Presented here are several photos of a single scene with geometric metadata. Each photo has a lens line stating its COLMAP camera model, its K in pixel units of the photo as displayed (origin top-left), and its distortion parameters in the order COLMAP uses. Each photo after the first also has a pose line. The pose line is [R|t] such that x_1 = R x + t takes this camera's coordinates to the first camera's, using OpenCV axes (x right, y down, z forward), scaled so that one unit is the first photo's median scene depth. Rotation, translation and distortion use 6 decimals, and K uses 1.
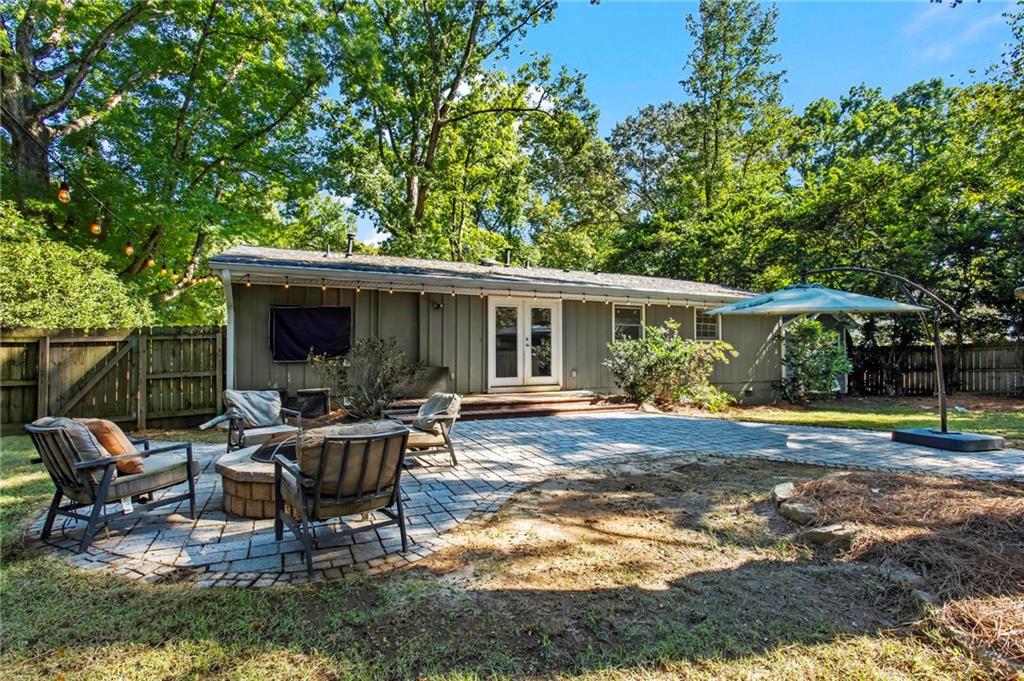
lens RADIAL K [[498.6, 0, 505.3], [0, 498.6, 338.8], [0, 0, 1]] dist [-0.053557, 0.033405]
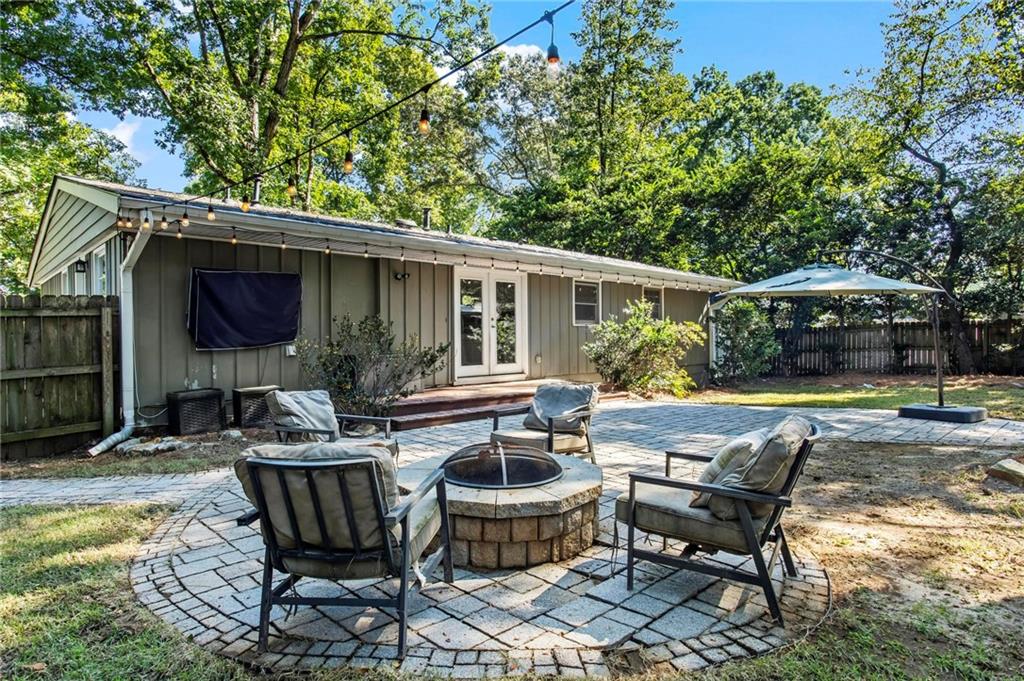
lens RADIAL K [[583.4, 0, 512.0], [0, 583.4, 340.5], [0, 0, 1]] dist [-0.065486, 0.070924]
pose [[0.942751, -0.008128, 0.333397, -0.243032], [-0.003130, 0.999443, 0.033217, 0.003656], [-0.333482, -0.032359, 0.942201, 0.070481]]
